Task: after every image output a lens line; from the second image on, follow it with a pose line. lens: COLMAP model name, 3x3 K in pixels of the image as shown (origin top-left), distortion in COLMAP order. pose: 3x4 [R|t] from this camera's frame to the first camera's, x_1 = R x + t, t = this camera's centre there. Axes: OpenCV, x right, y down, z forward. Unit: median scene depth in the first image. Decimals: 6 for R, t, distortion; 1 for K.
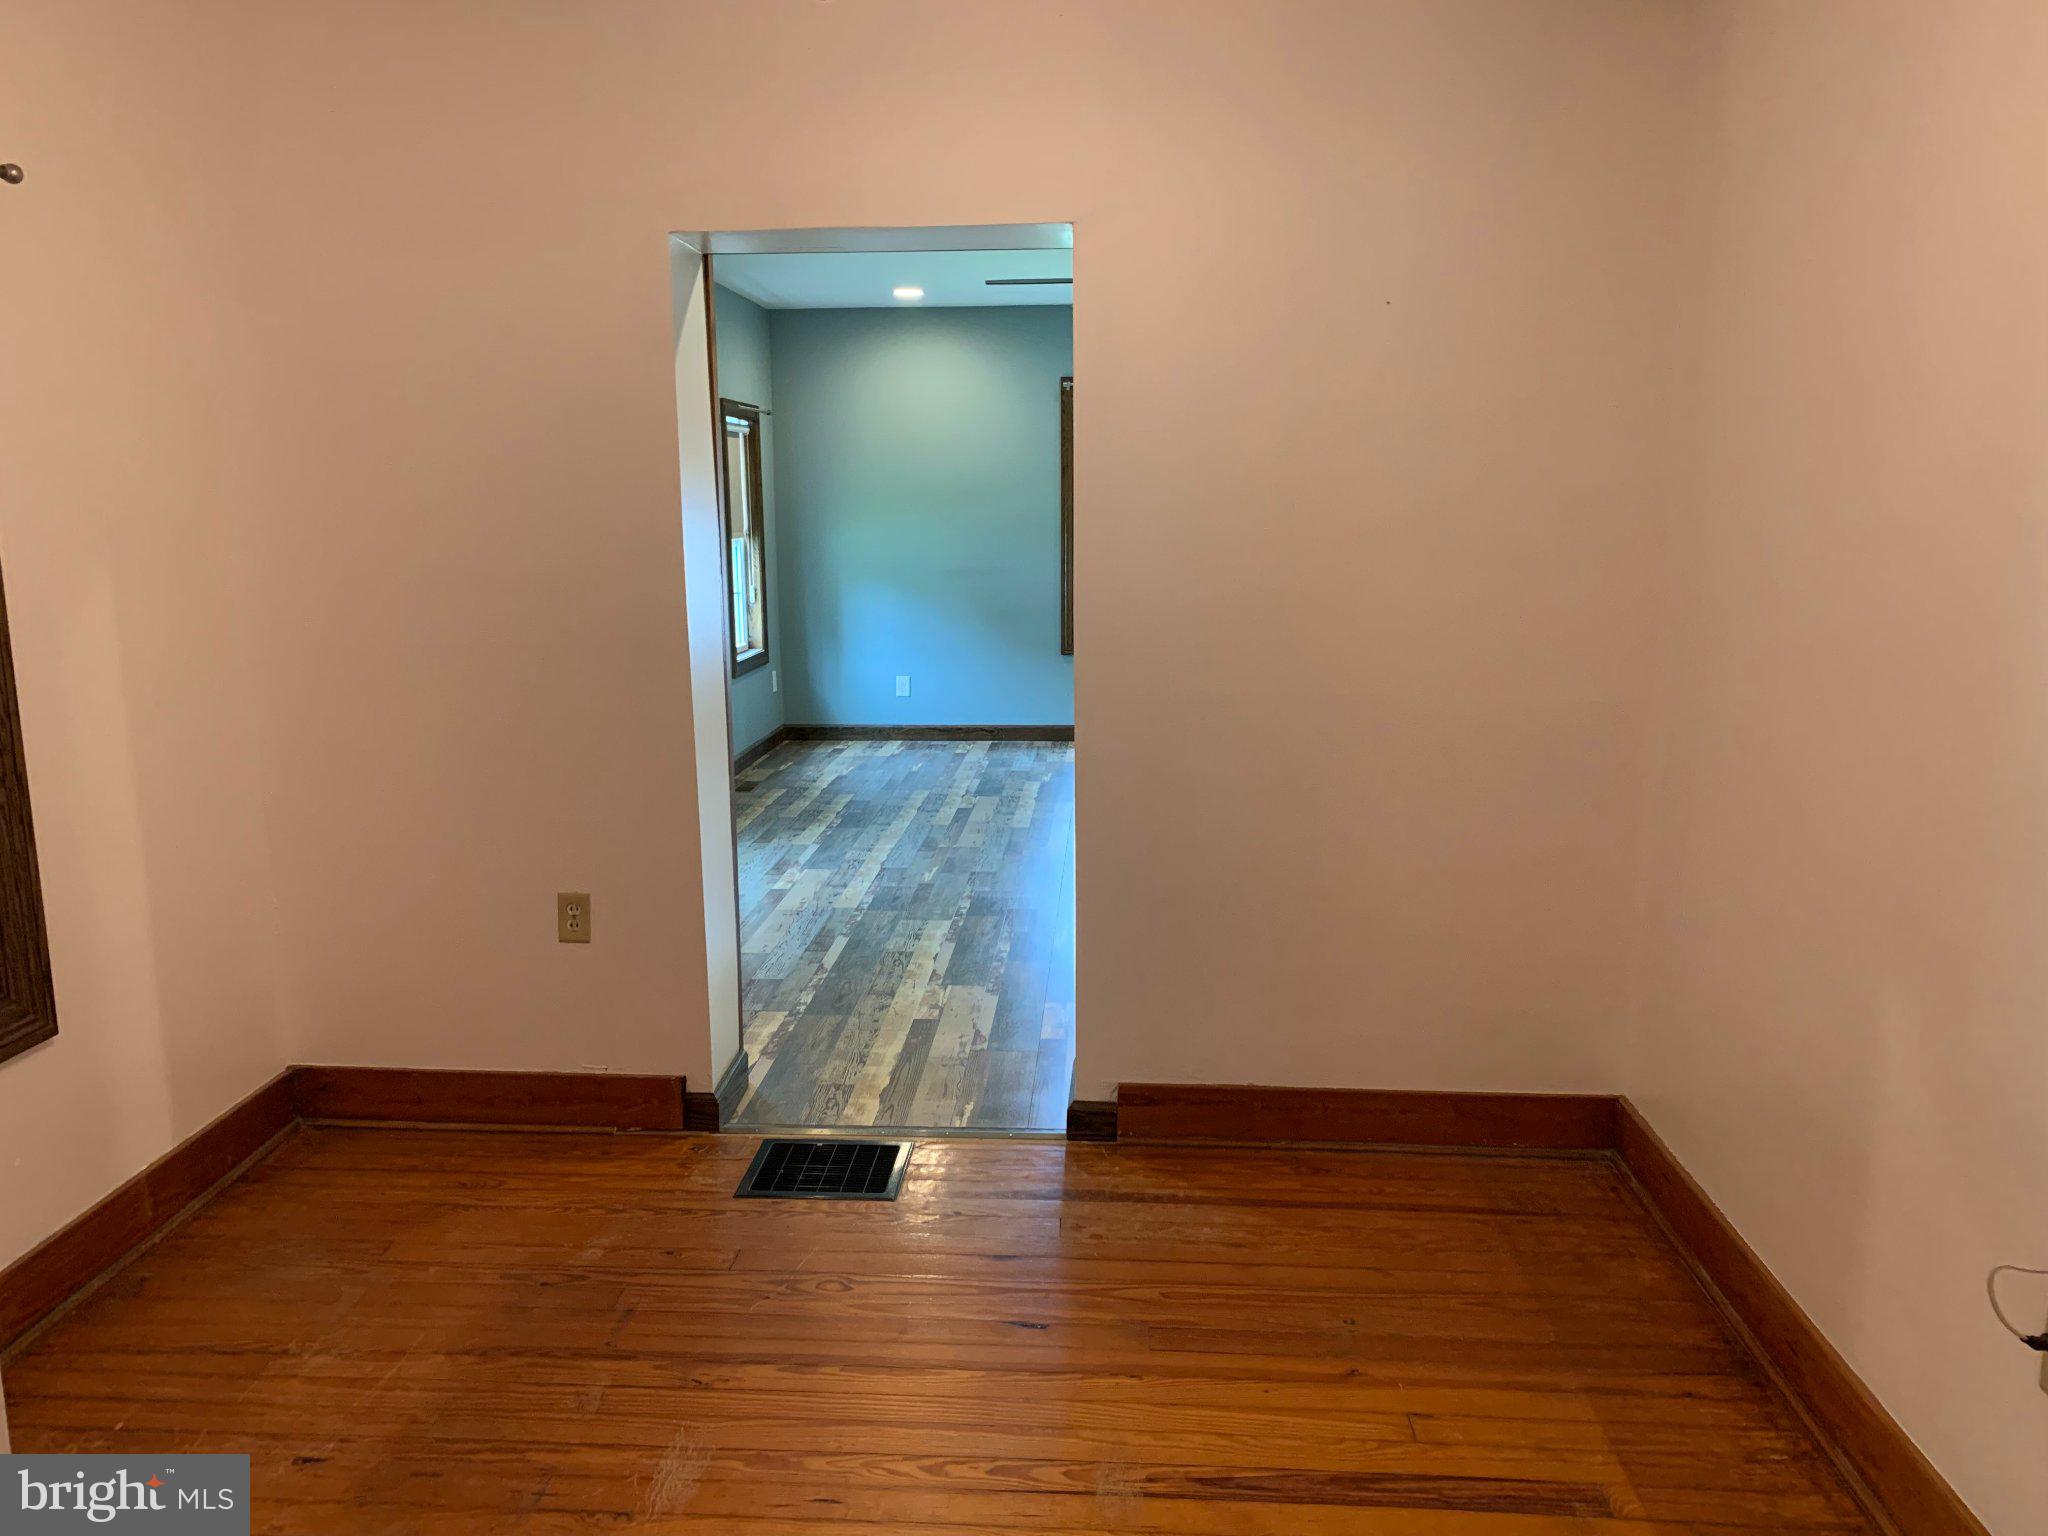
lens RADIAL K [[1564.9, 0, 1005.8], [0, 1564.9, 766.5], [0, 0, 1]] dist [0.062069, -0.076637]
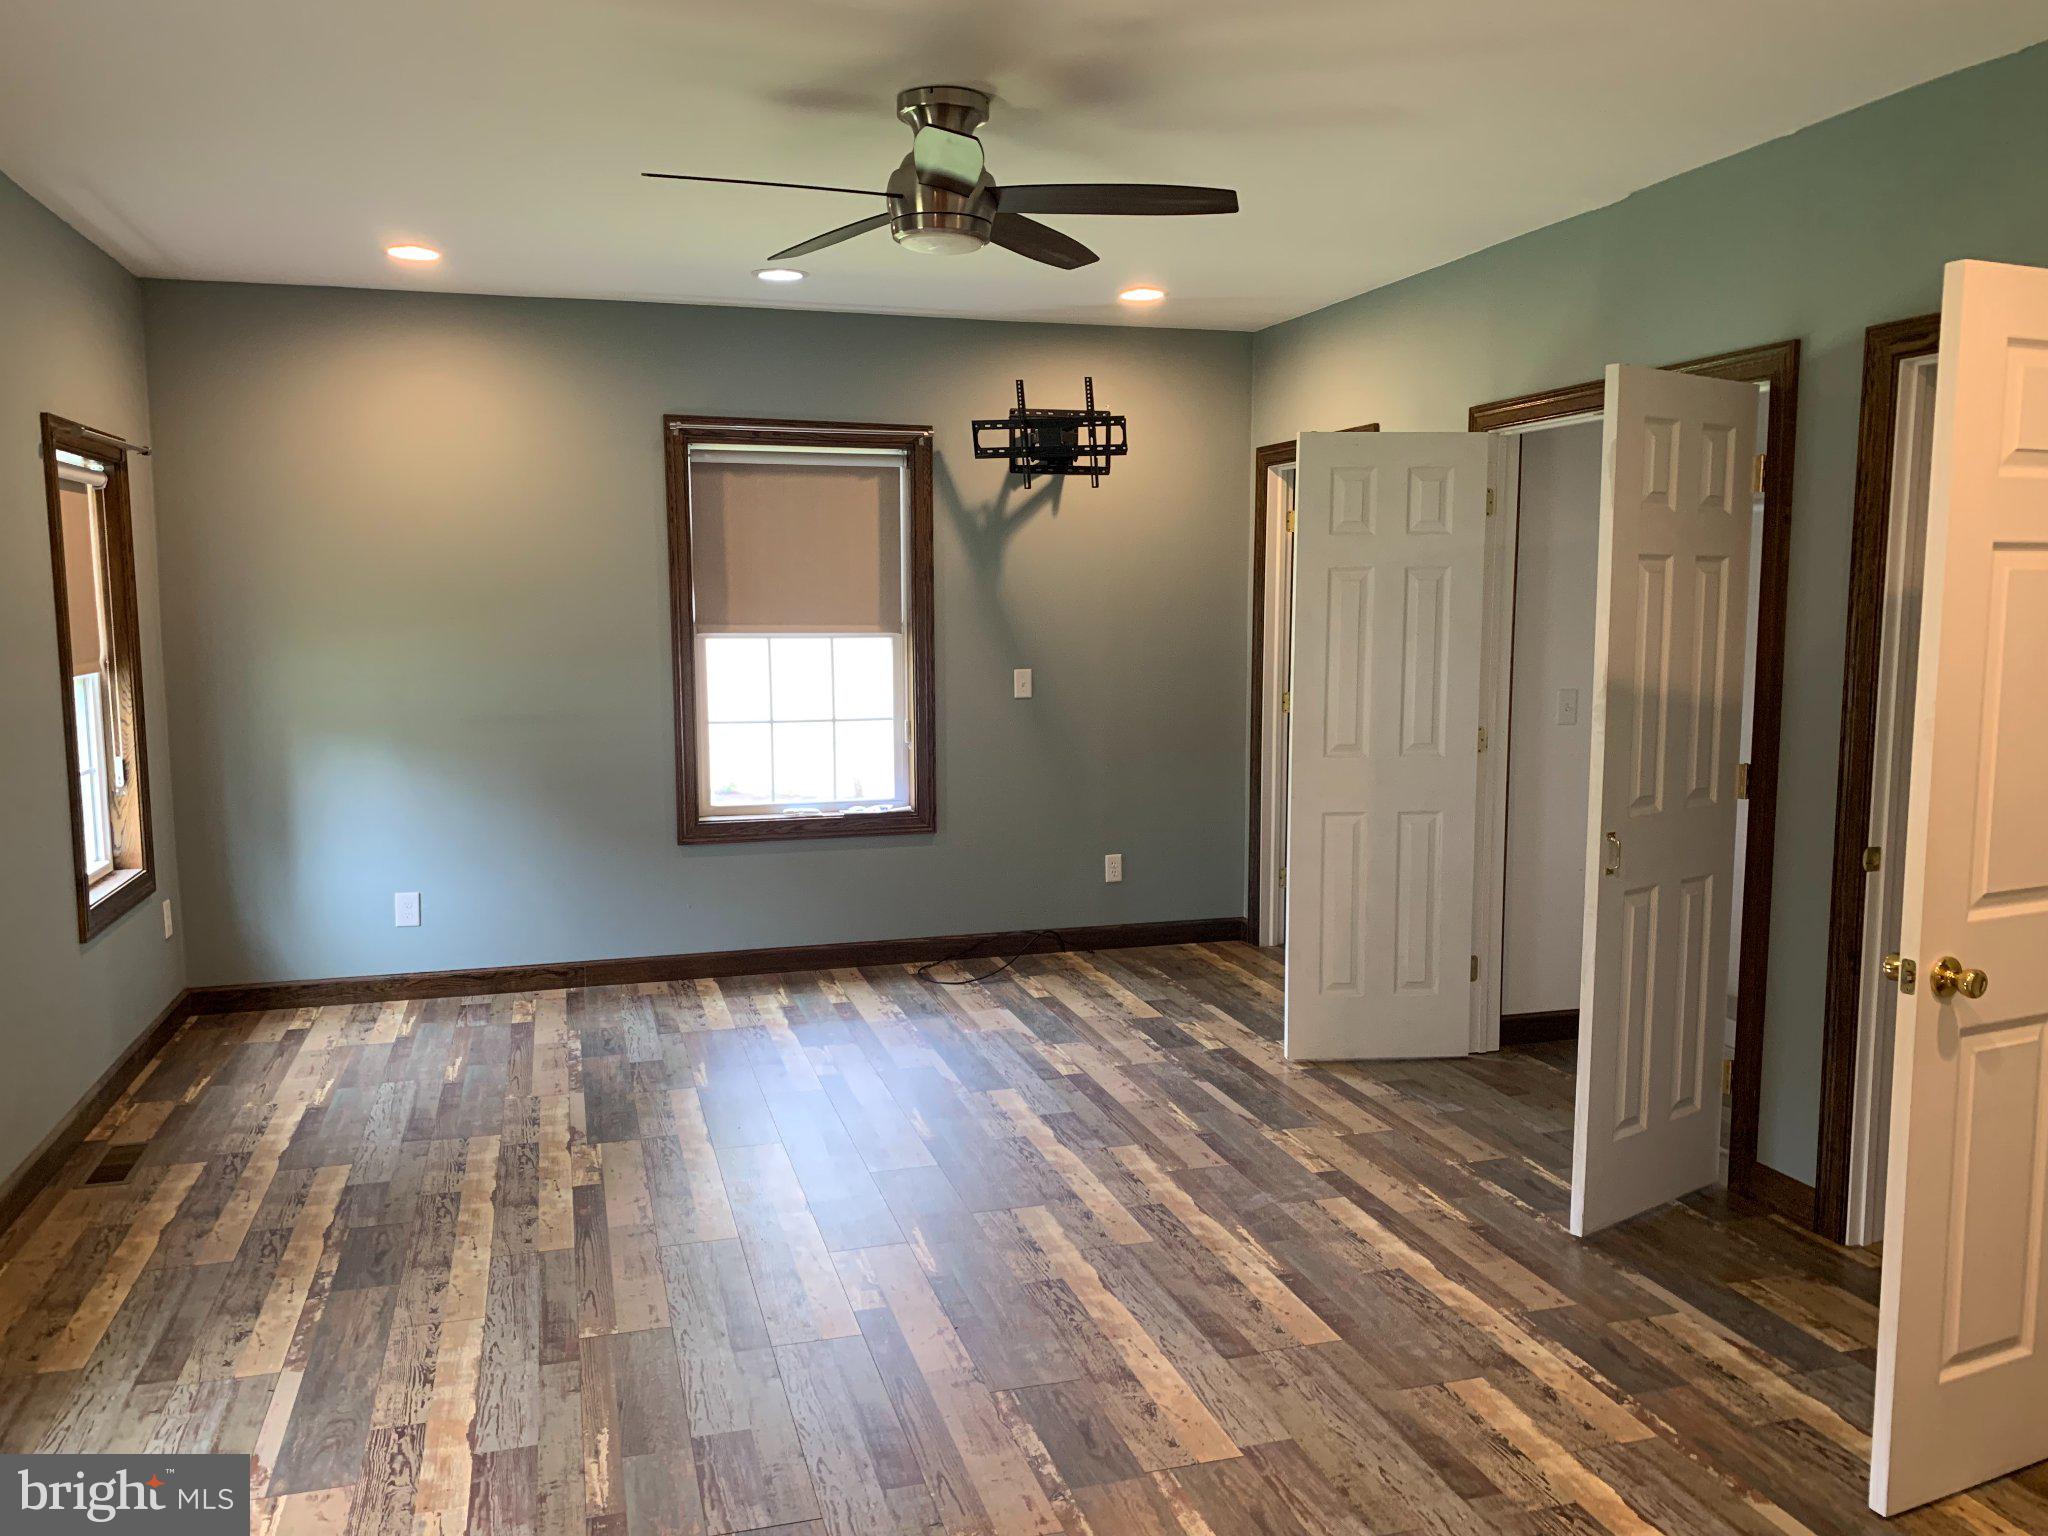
lens RADIAL K [[1564.9, 0, 1005.8], [0, 1564.9, 766.5], [0, 0, 1]] dist [0.062069, -0.076637]
pose [[0.938682, -0.033153, 0.343186, -0.062624], [0.053971, 0.997224, -0.051288, -0.069896], [-0.340533, 0.066665, 0.937866, 0.387229]]
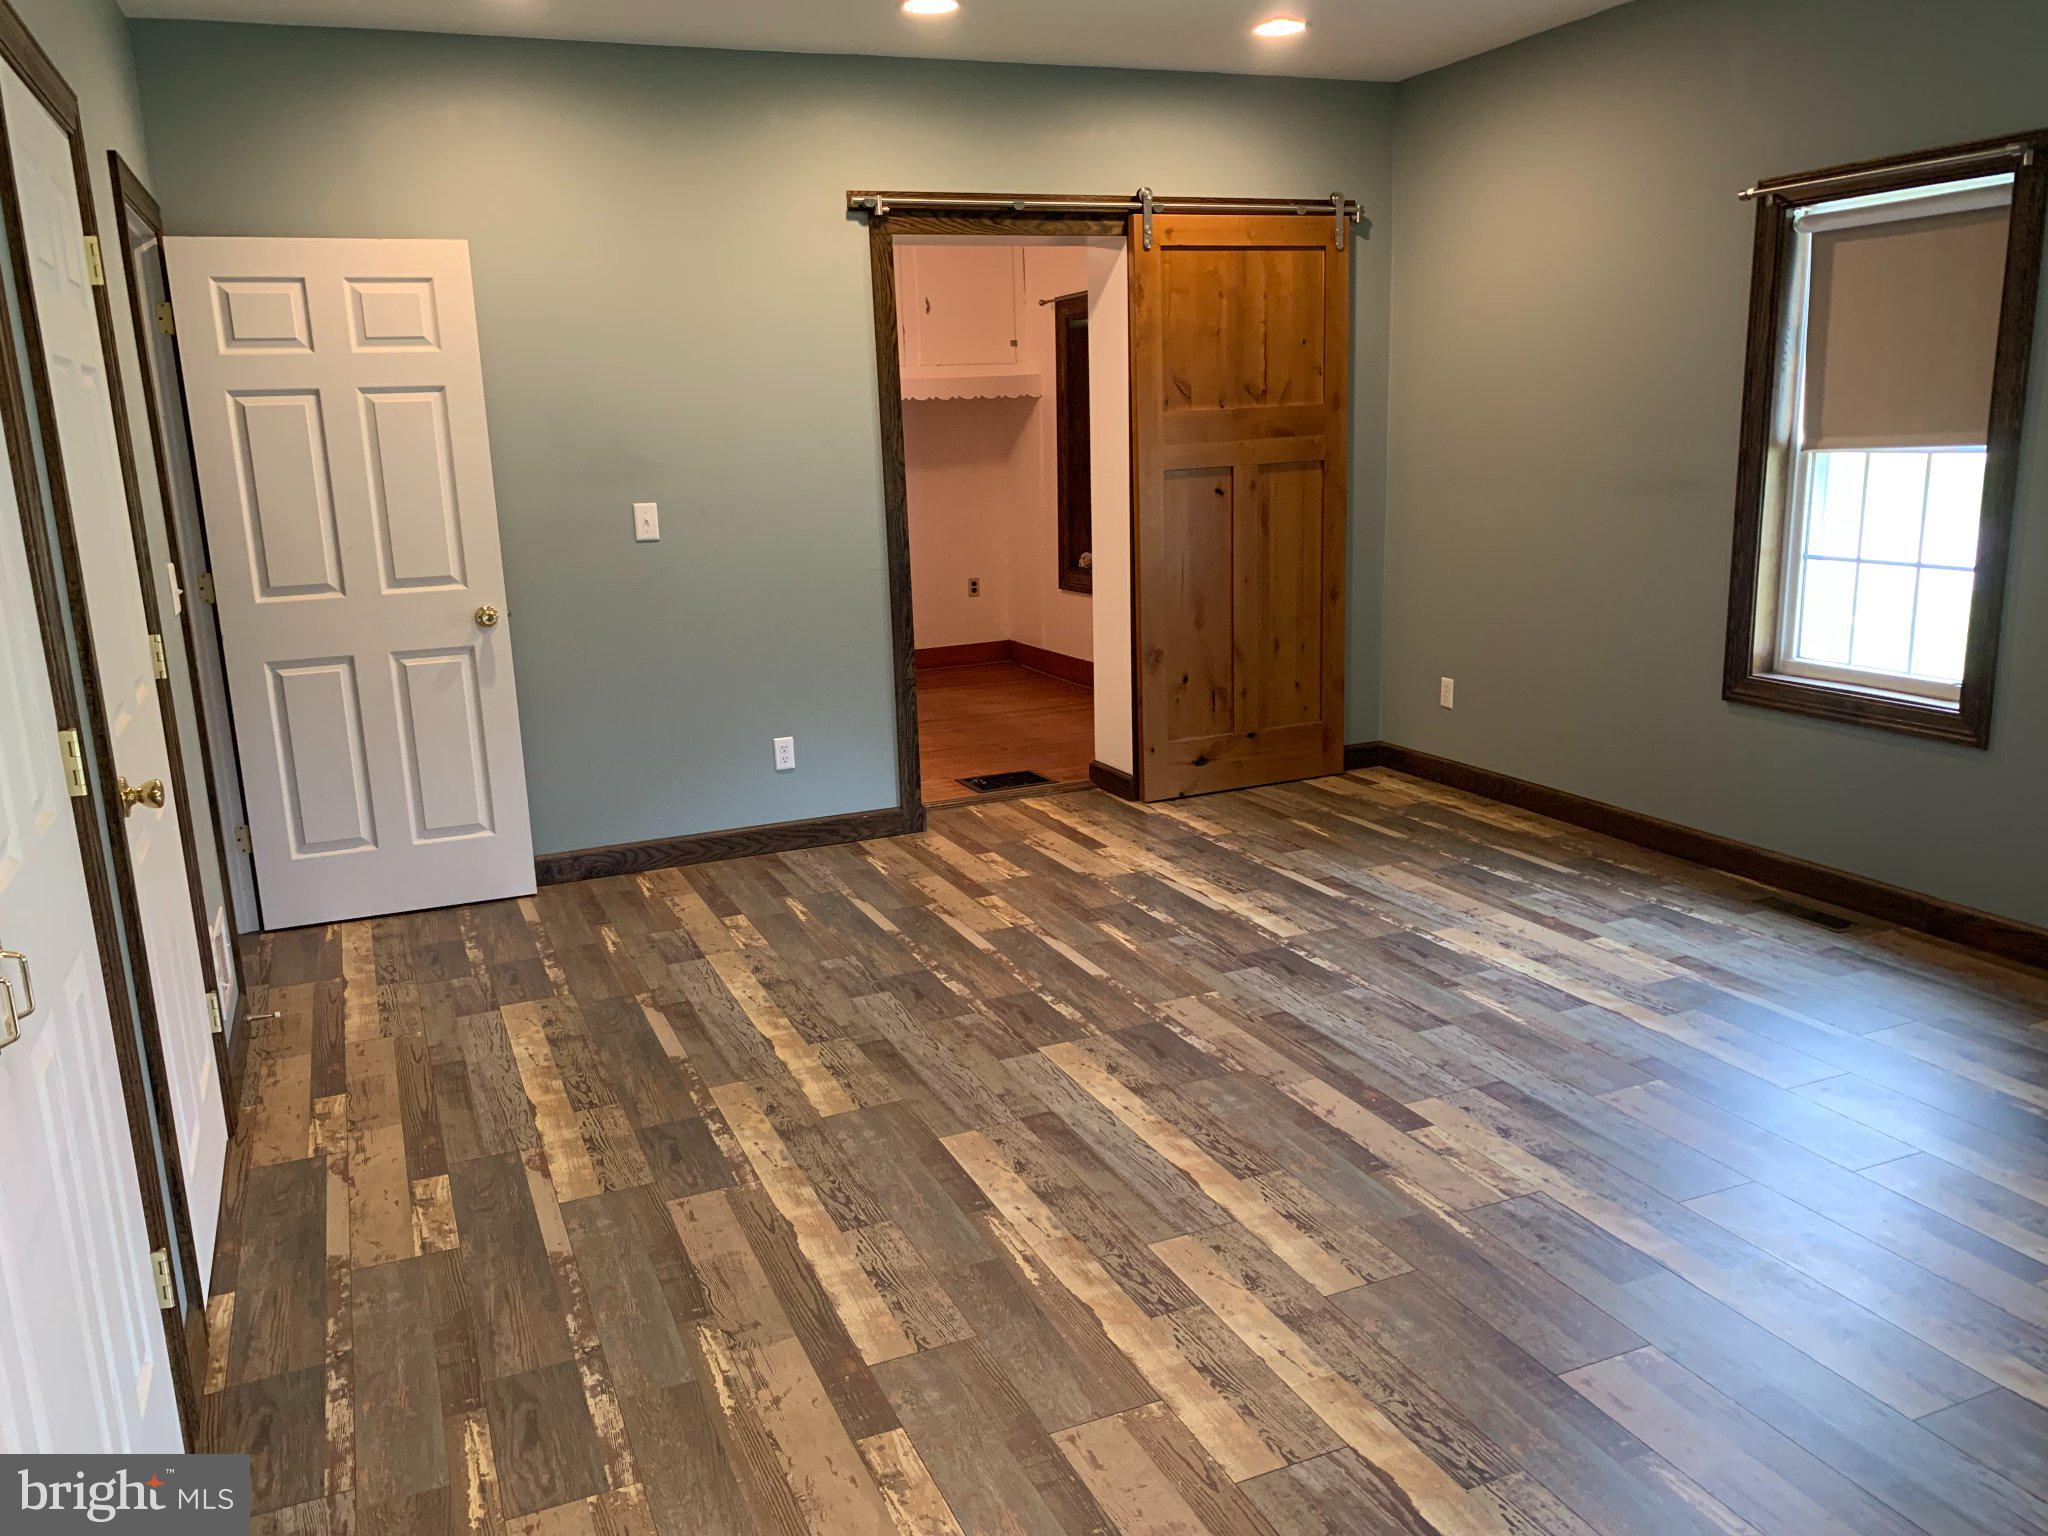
lens RADIAL K [[1564.9, 0, 1005.8], [0, 1564.9, 766.5], [0, 0, 1]] dist [0.062069, -0.076637]
pose [[-0.890849, 0.135942, -0.433483, 0.269508], [-0.034931, 0.930858, 0.363706, -0.168835], [0.452954, 0.339149, -0.824506, 1.001611]]
